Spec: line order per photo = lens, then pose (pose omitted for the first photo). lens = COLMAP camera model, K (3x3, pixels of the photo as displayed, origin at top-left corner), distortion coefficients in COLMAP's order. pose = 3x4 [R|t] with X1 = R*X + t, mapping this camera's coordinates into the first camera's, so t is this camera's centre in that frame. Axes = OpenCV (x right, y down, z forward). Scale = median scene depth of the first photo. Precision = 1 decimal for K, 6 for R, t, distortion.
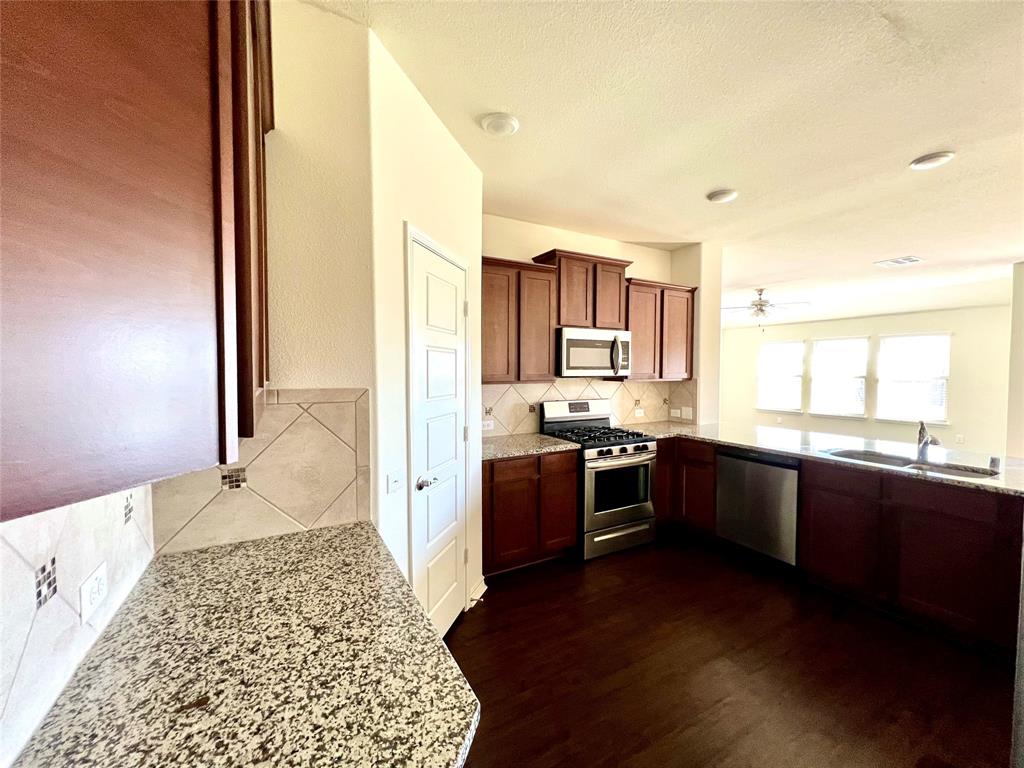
lens RADIAL K [[415.9, 0, 514.2], [0, 415.9, 381.5], [0, 0, 1]] dist [0.007728, 0.000192]
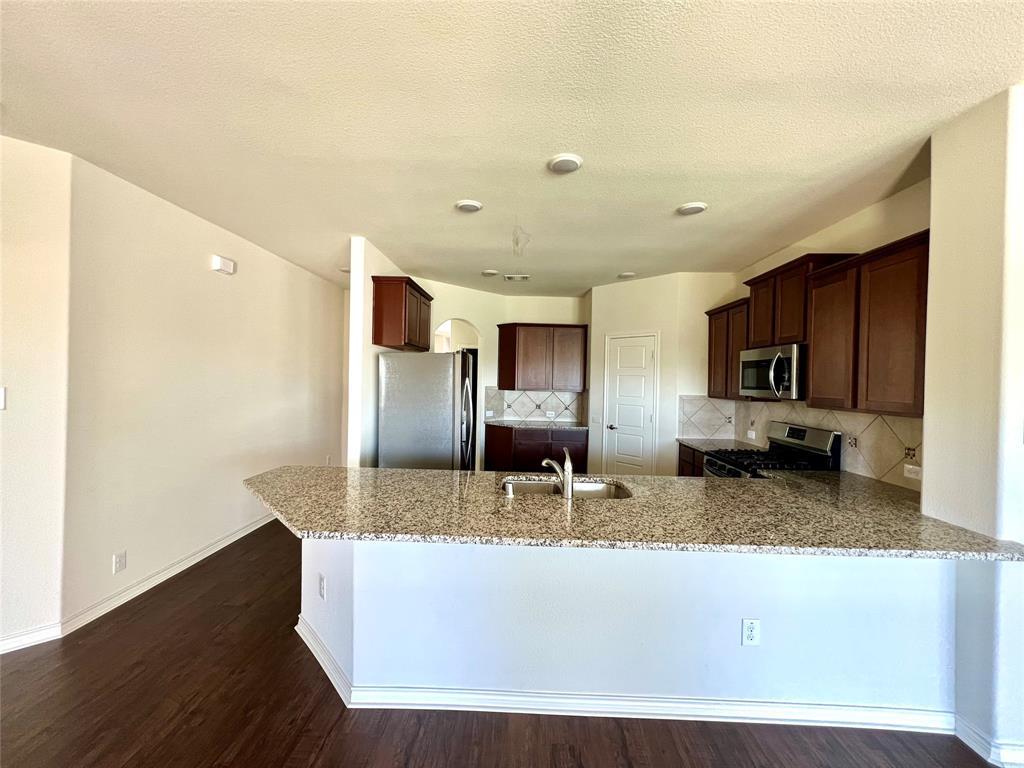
lens RADIAL K [[415.9, 0, 519.2], [0, 415.9, 384.7], [0, 0, 1]] dist [0.007728, 0.000192]
pose [[-0.512823, 0.000410, -0.858494, 1.179234], [-0.048858, 0.998365, 0.029662, -0.037892], [0.857103, 0.057155, -0.511965, 0.908796]]
